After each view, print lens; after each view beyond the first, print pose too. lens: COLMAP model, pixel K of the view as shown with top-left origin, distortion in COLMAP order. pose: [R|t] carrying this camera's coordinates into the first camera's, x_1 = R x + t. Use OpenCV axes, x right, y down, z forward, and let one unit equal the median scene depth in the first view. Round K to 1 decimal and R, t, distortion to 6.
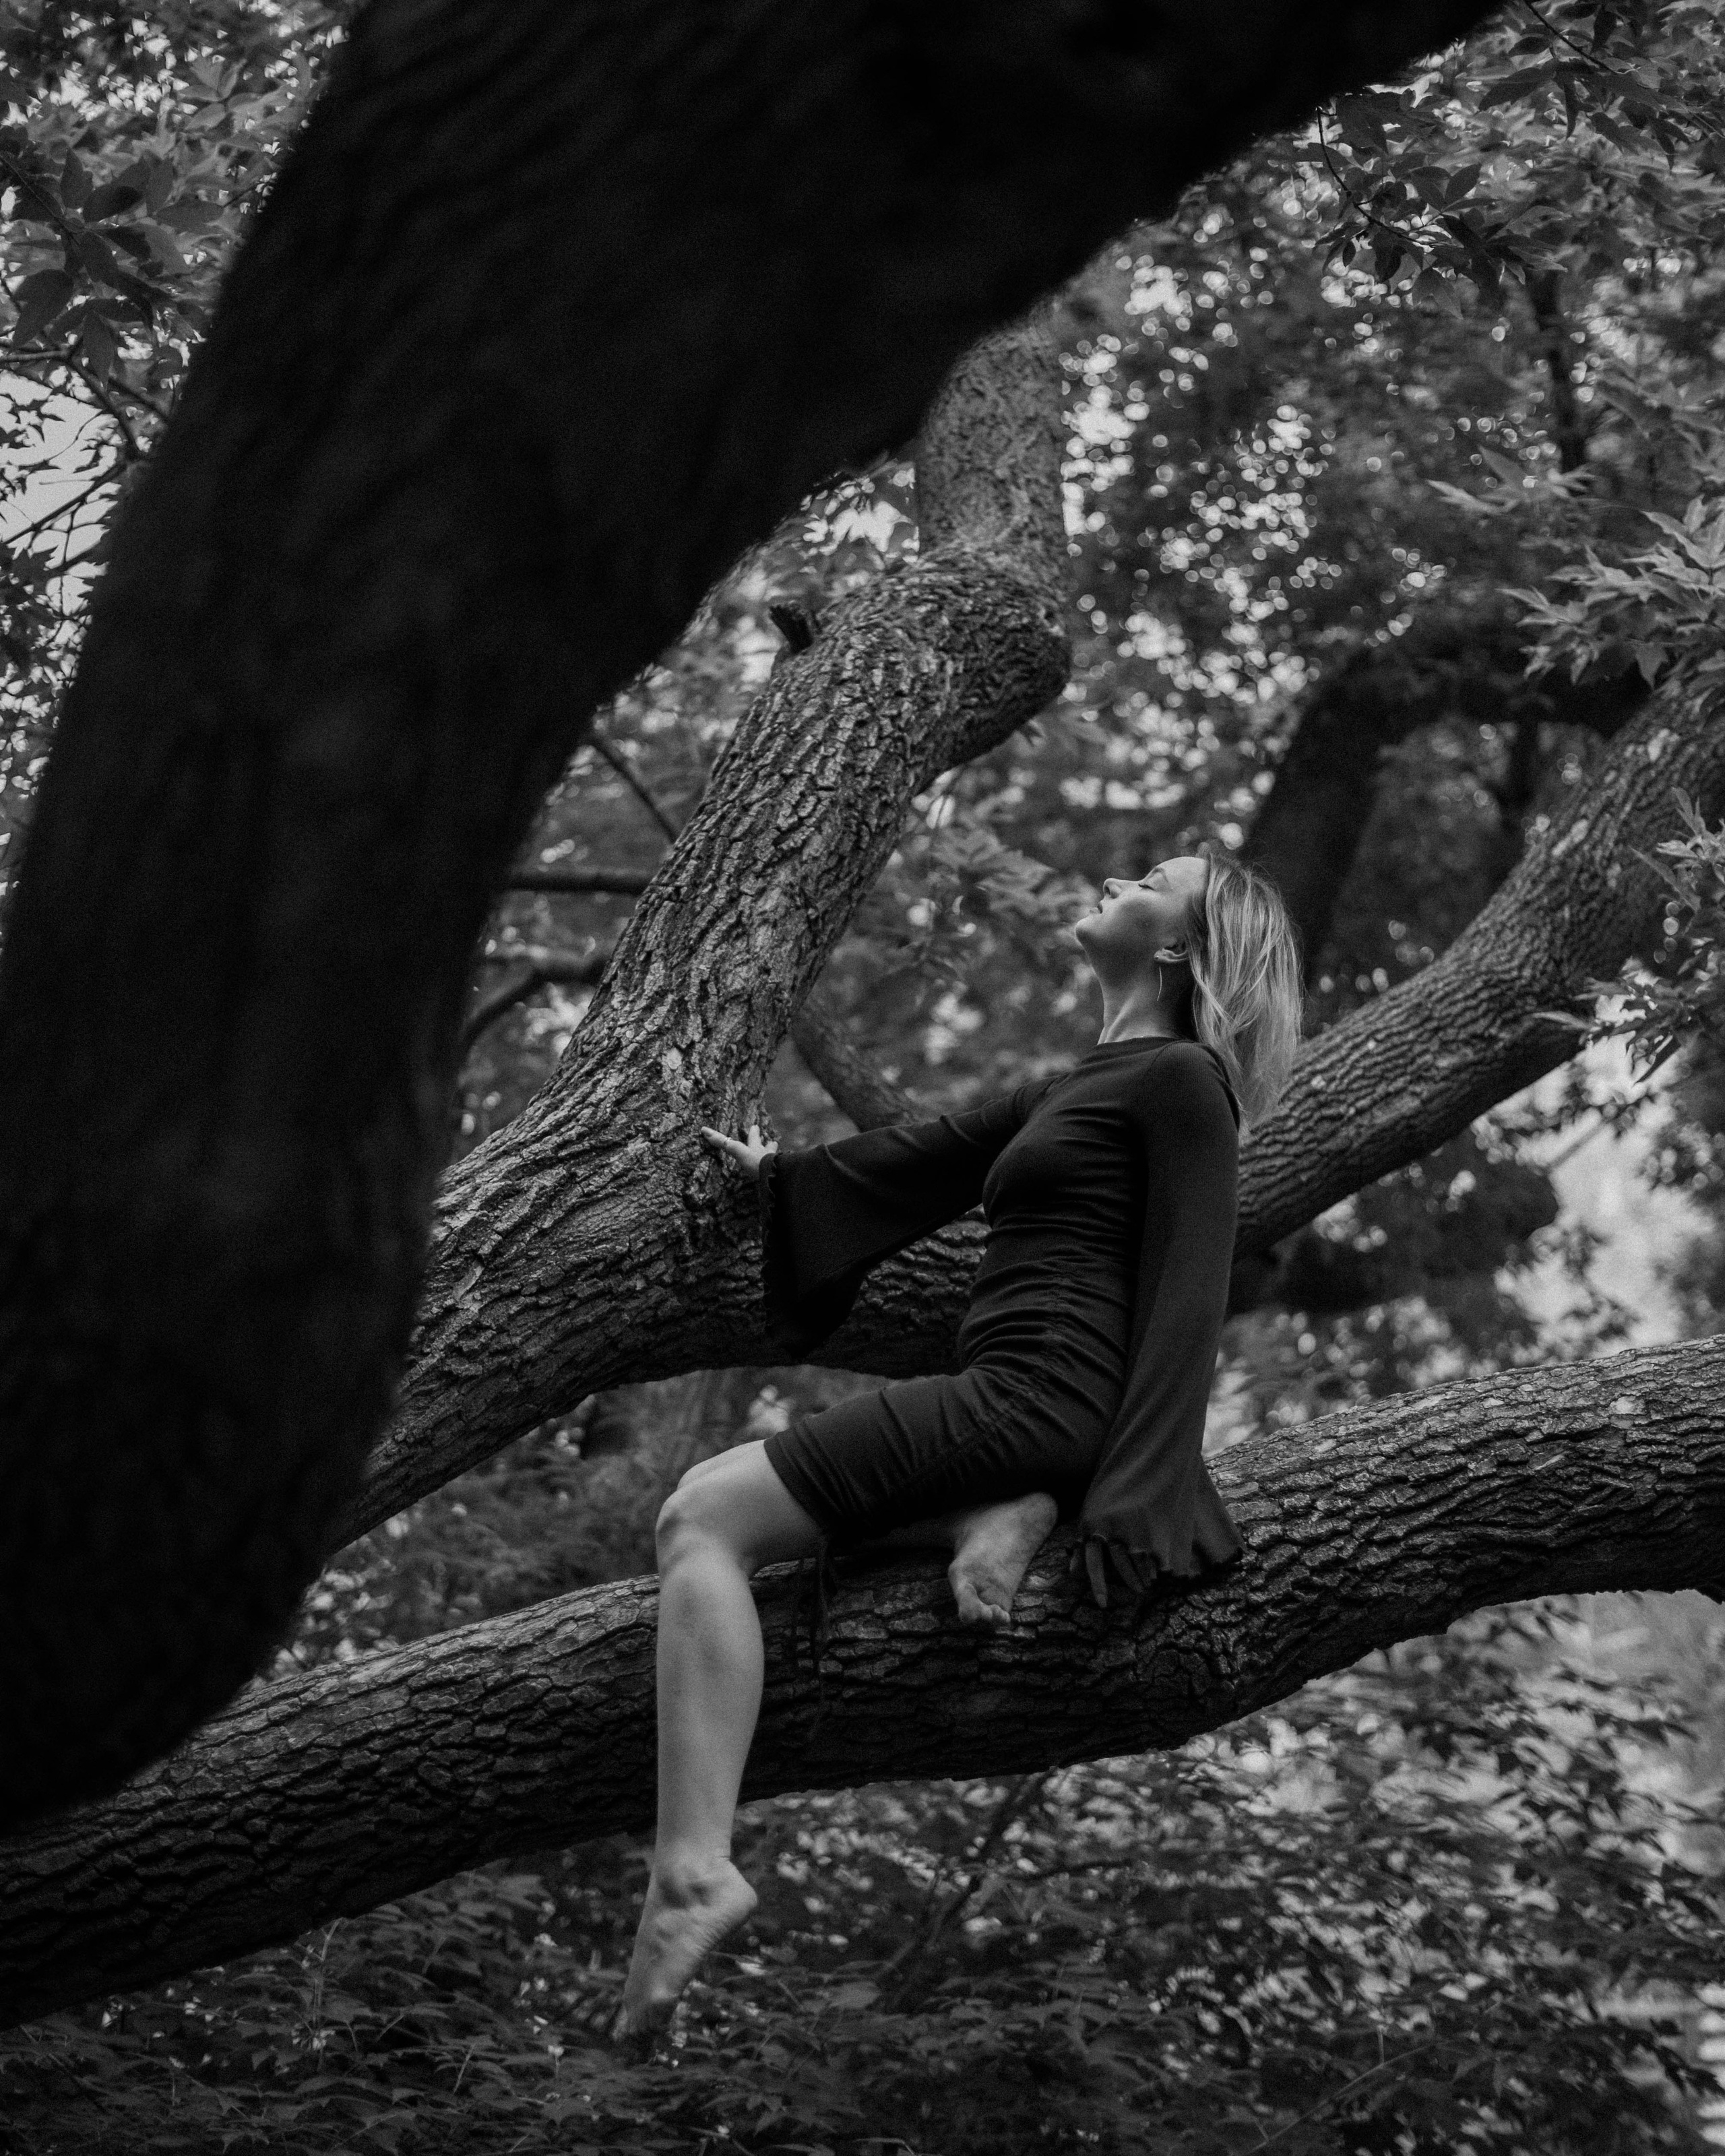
lens RADIAL K [[3810.9, 0, 861.3], [0, 3810.9, 1251.2], [0, 0, 1]] dist [-0.146594, 0.142032]
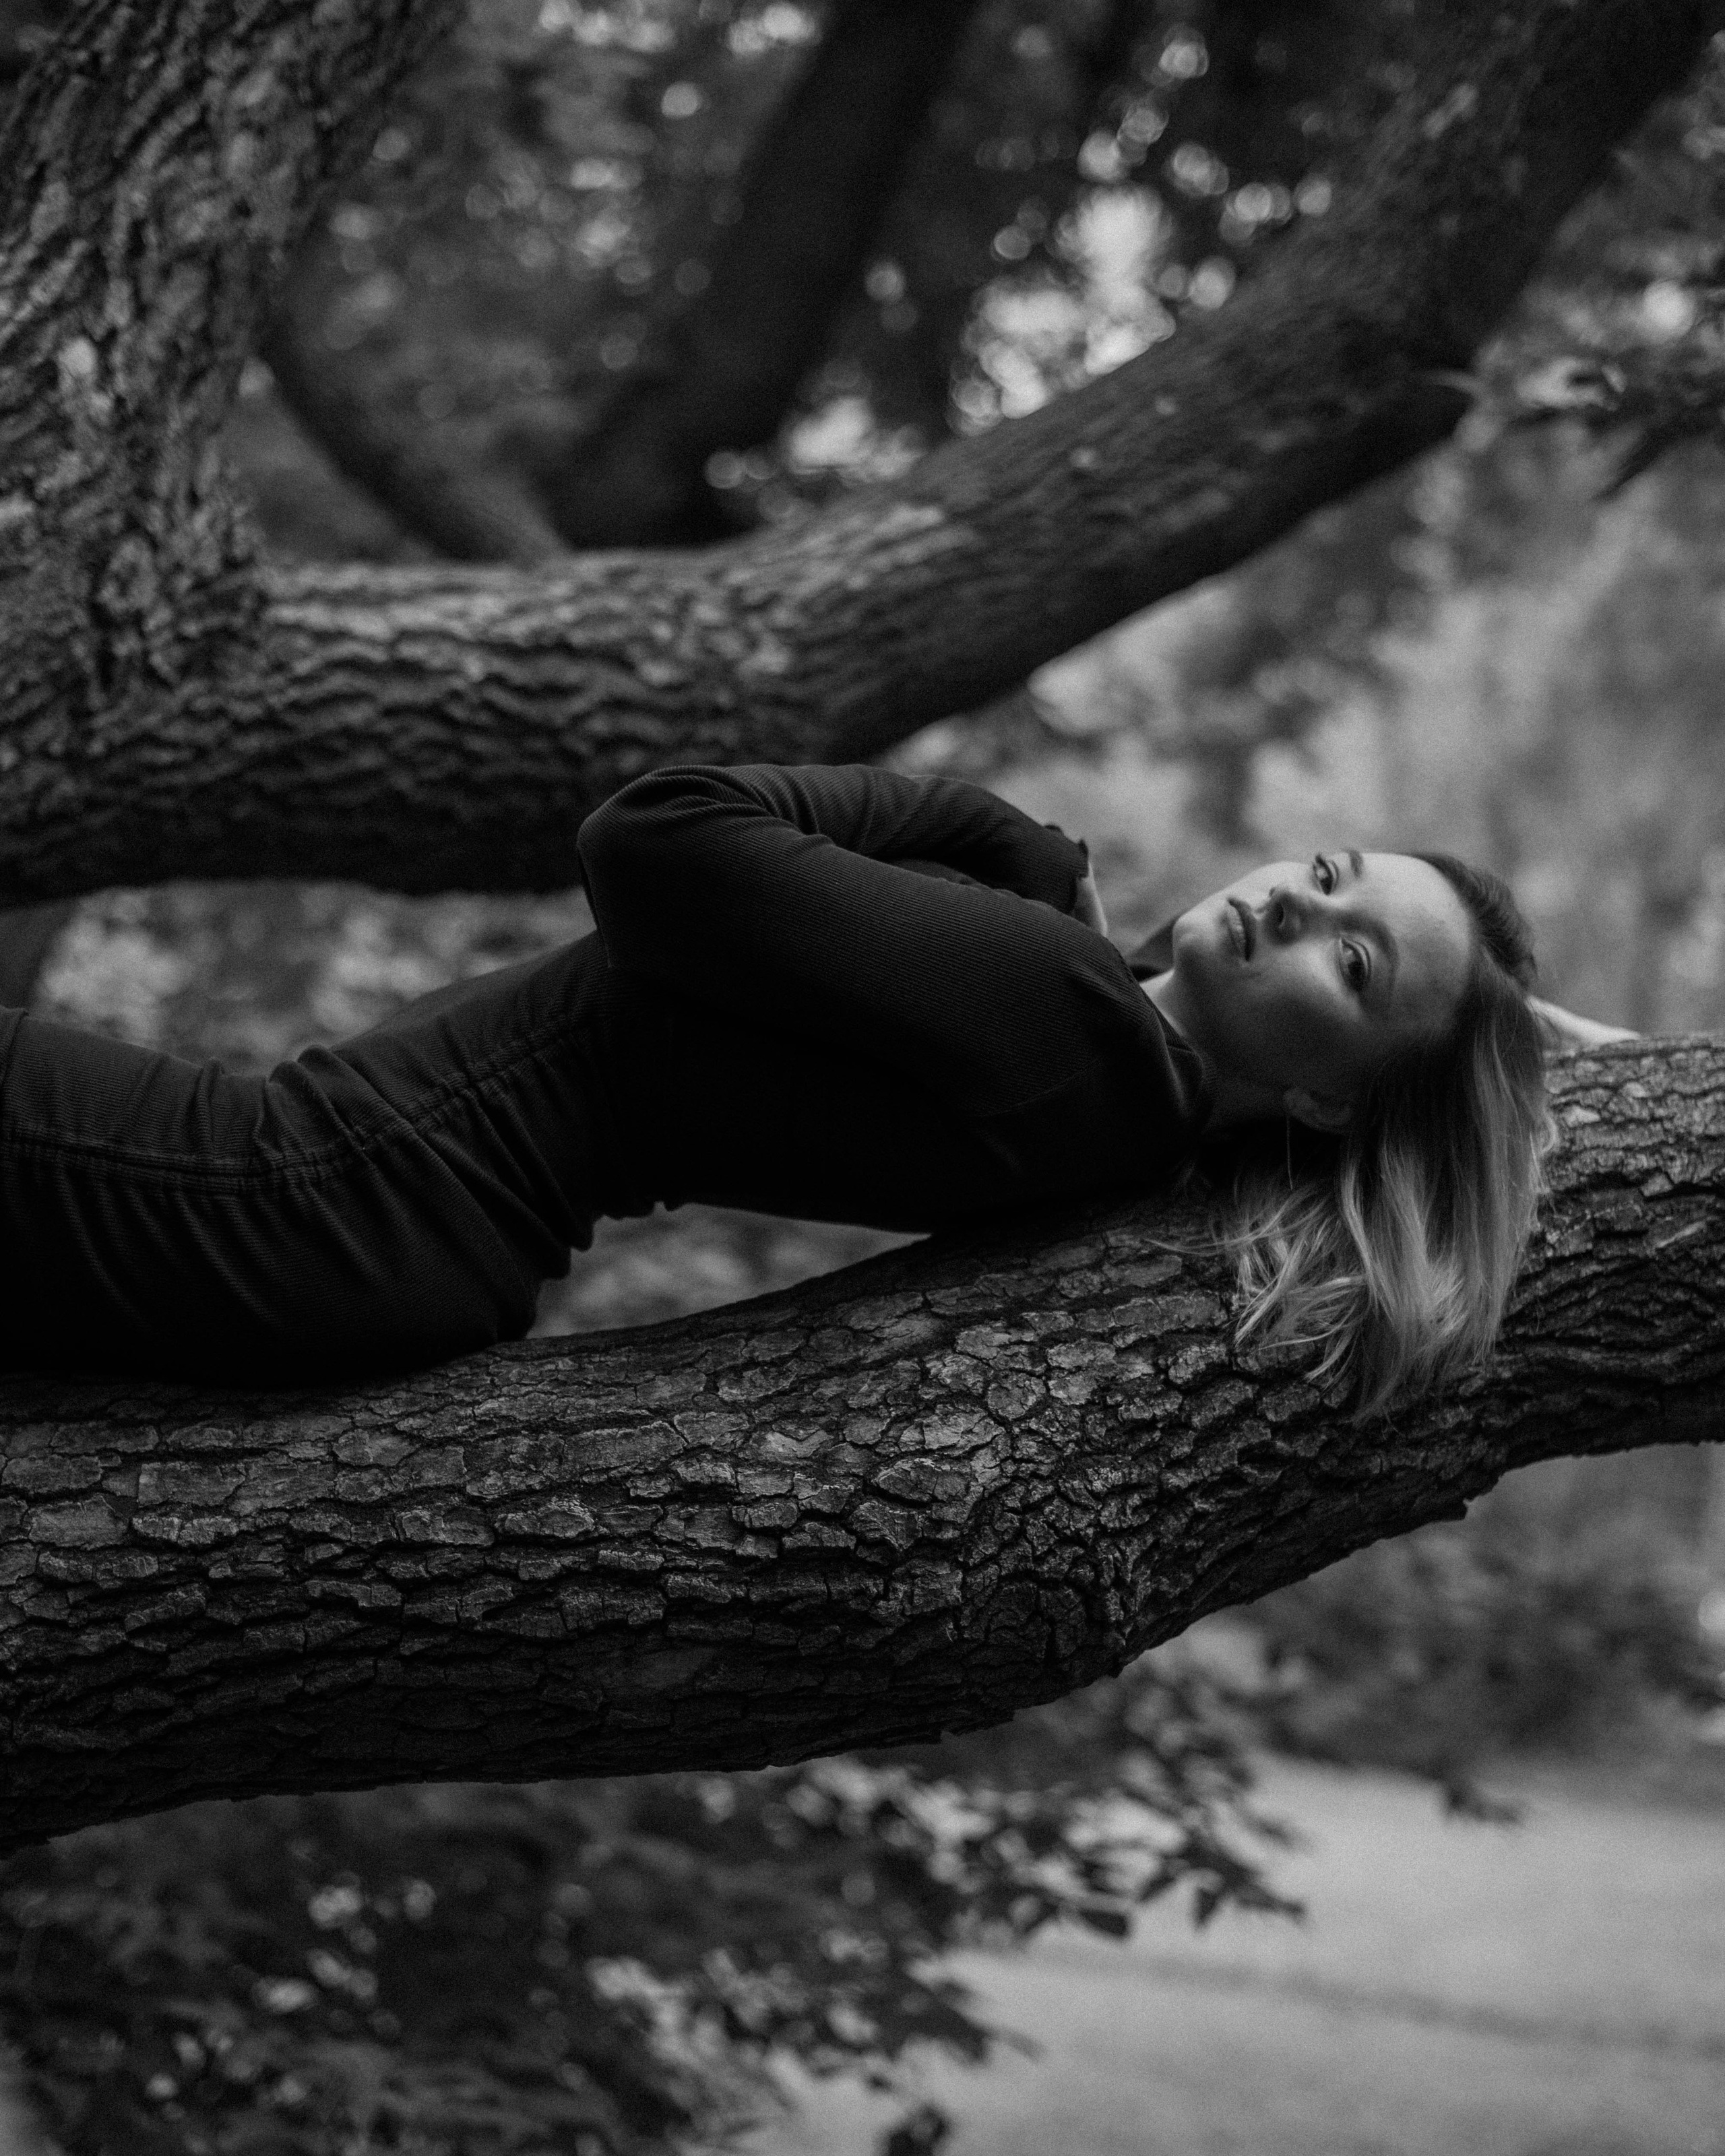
lens RADIAL K [[3810.9, 0, 861.3], [0, 3810.9, 1251.2], [0, 0, 1]] dist [-0.146594, 0.142032]
pose [[0.981985, 0.036220, 0.185453, -0.033777], [-0.070201, 0.981140, 0.180098, -0.028427], [-0.175433, -0.189872, 0.966008, 0.406676]]
